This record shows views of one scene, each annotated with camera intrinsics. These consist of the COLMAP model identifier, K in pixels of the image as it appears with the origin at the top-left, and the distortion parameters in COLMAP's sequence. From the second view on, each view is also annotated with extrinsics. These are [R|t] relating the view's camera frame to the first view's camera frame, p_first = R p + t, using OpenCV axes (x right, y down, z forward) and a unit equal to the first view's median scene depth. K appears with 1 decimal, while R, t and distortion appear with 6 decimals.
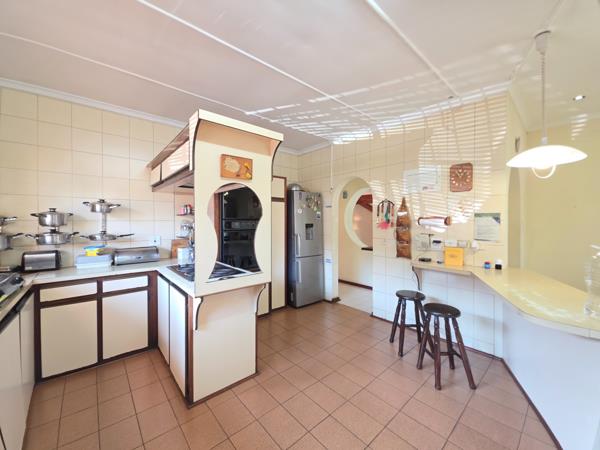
lens RADIAL K [[236.8, 0, 300.8], [0, 236.8, 223.6], [0, 0, 1]] dist [0.011479, -0.006905]
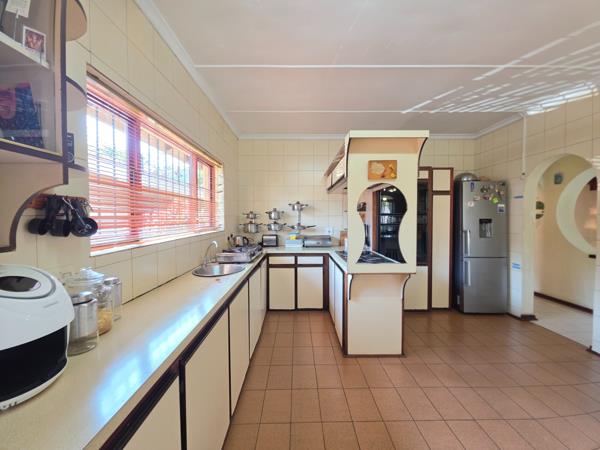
lens RADIAL K [[236.8, 0, 300.8], [0, 236.8, 223.6], [0, 0, 1]] dist [0.011479, -0.006905]
pose [[0.760208, 0.016667, -0.649466, 0.129048], [-0.004260, 0.999777, 0.020670, 0.004129], [0.649666, -0.012946, 0.760109, -0.103221]]
